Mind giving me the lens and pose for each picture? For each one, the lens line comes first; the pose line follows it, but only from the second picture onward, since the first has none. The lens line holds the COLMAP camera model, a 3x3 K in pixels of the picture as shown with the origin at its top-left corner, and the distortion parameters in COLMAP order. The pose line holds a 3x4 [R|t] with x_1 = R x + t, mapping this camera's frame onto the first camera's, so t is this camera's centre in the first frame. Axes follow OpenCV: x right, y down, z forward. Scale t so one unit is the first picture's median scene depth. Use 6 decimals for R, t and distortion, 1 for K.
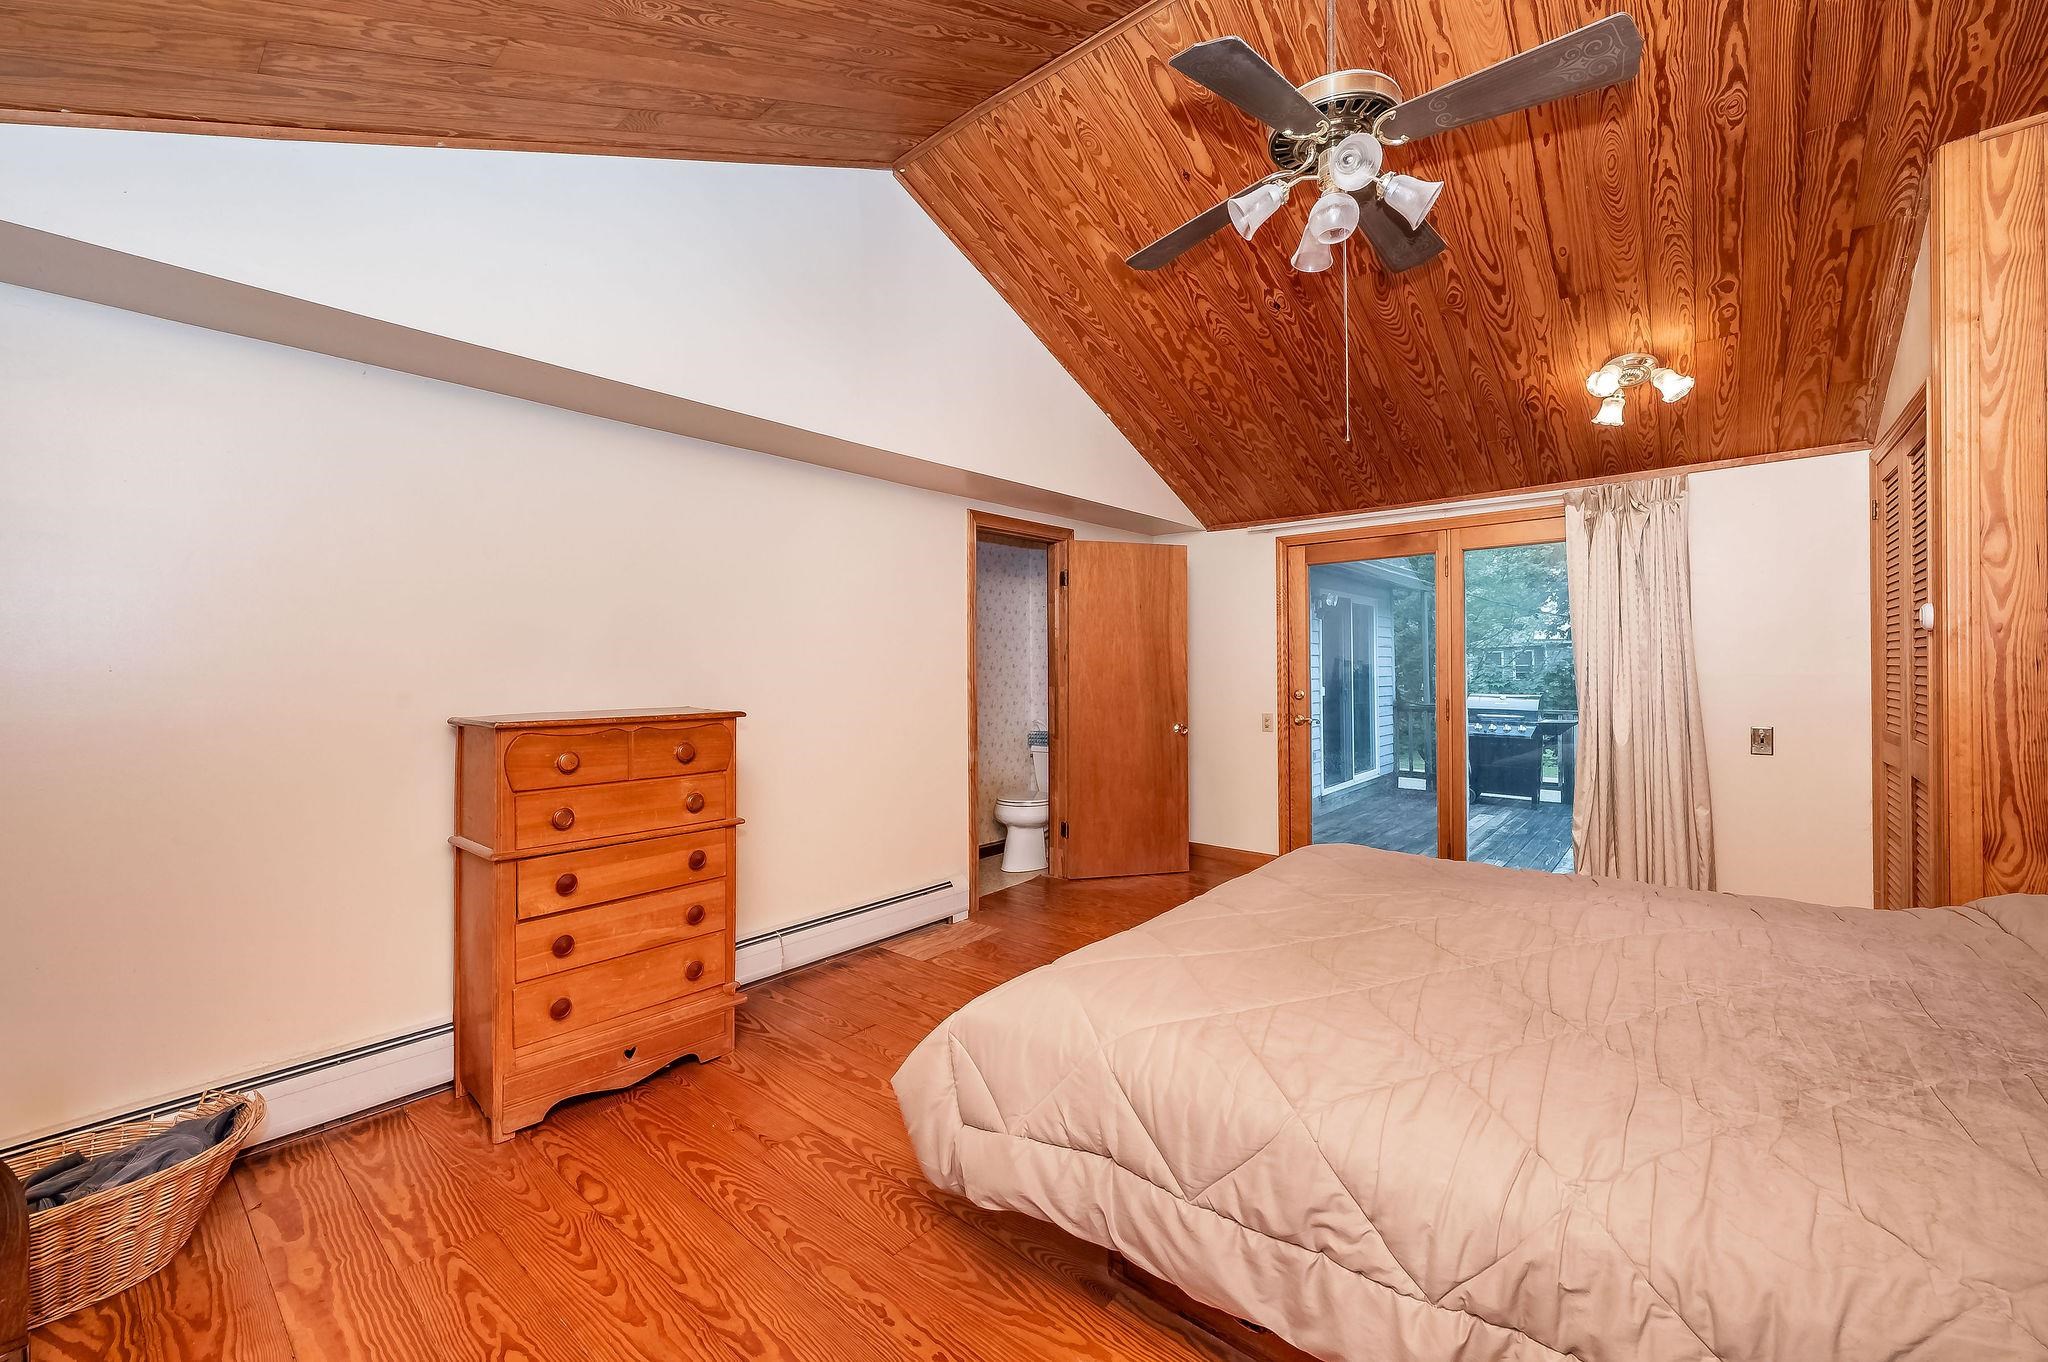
lens RADIAL K [[821.0, 0, 1019.4], [0, 821.0, 670.9], [0, 0, 1]] dist [-0.003121, 0.000875]
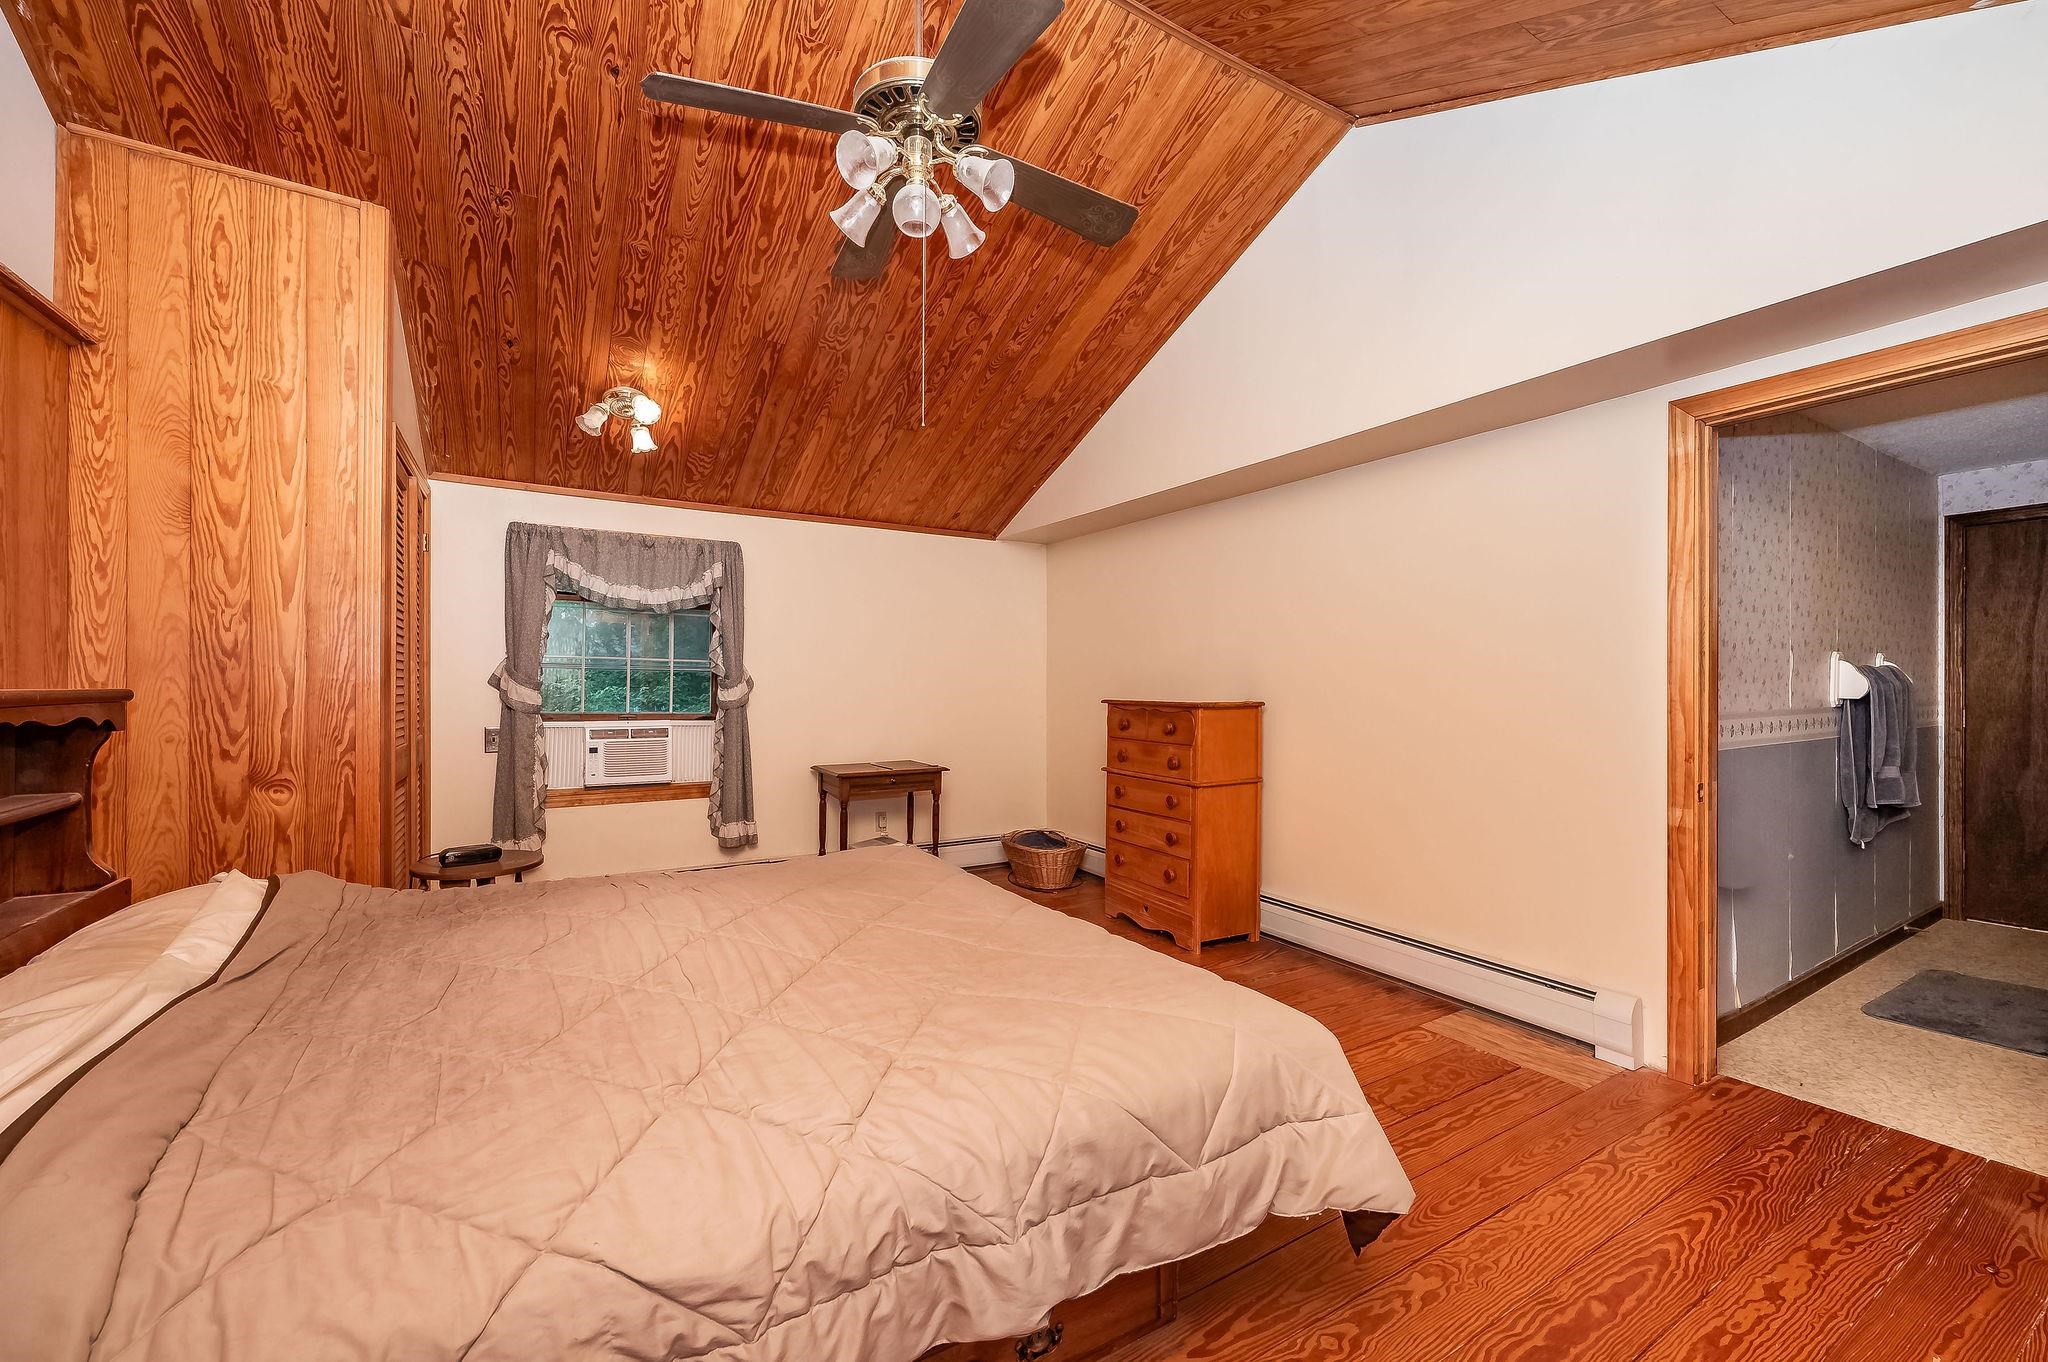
lens RADIAL K [[821.0, 0, 1021.1], [0, 821.0, 682.6], [0, 0, 1]] dist [-0.003121, 0.000875]
pose [[-0.321455, 0.008065, -0.946890, 0.696710], [-0.001260, 0.999959, 0.008945, 0.002600], [0.946924, 0.004069, -0.321432, 0.787340]]
